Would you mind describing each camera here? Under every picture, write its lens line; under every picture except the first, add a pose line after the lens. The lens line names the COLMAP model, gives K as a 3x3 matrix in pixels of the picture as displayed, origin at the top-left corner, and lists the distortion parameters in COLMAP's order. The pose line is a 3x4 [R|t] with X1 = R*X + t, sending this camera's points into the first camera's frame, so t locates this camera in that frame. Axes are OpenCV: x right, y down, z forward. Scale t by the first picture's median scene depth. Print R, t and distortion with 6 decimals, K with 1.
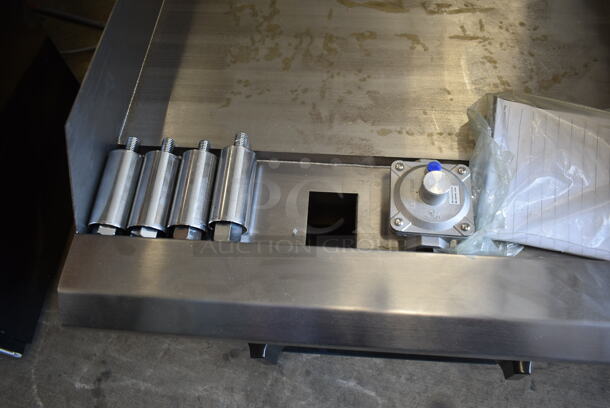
lens RADIAL K [[467.3, 0, 305.0], [0, 467.3, 204.0], [0, 0, 1]] dist [-0.025262, 0.008204]
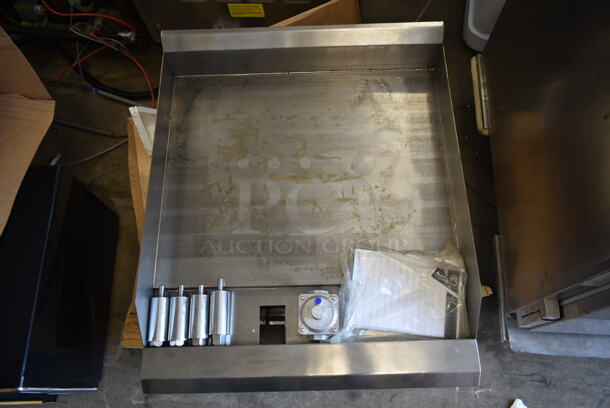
lens RADIAL K [[467.3, 0, 305.0], [0, 467.3, 204.0], [0, 0, 1]] dist [-0.025262, 0.008204]
pose [[0.995673, -0.085498, 0.036400, 0.131621], [0.080947, 0.990395, 0.112091, -0.524839], [-0.045634, -0.108660, 0.993031, -0.694041]]
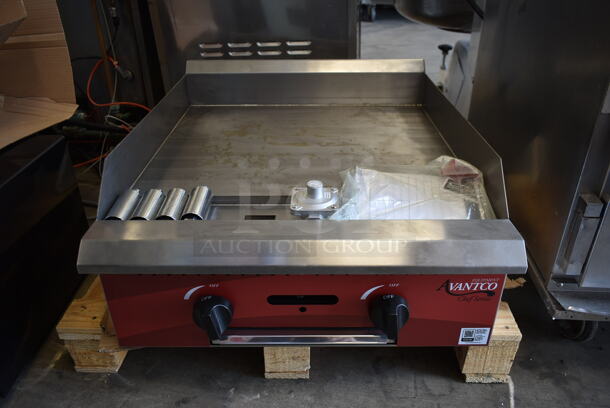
lens RADIAL K [[467.3, 0, 305.0], [0, 467.3, 204.0], [0, 0, 1]] dist [-0.025262, 0.008204]
pose [[0.997433, -0.010659, 0.070808, 0.082923], [0.047373, 0.839748, -0.540905, 0.673954], [-0.053696, 0.542871, 0.838098, -0.301937]]
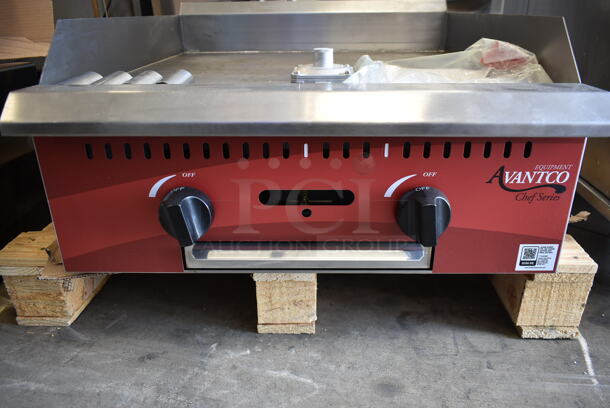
lens RADIAL K [[467.3, 0, 305.0], [0, 467.3, 204.0], [0, 0, 1]] dist [-0.025262, 0.008204]
pose [[0.998546, 0.001628, 0.053887, 0.108114], [0.032682, 0.776660, -0.629071, 0.808471], [-0.042876, 0.629917, 0.775478, 0.158234]]
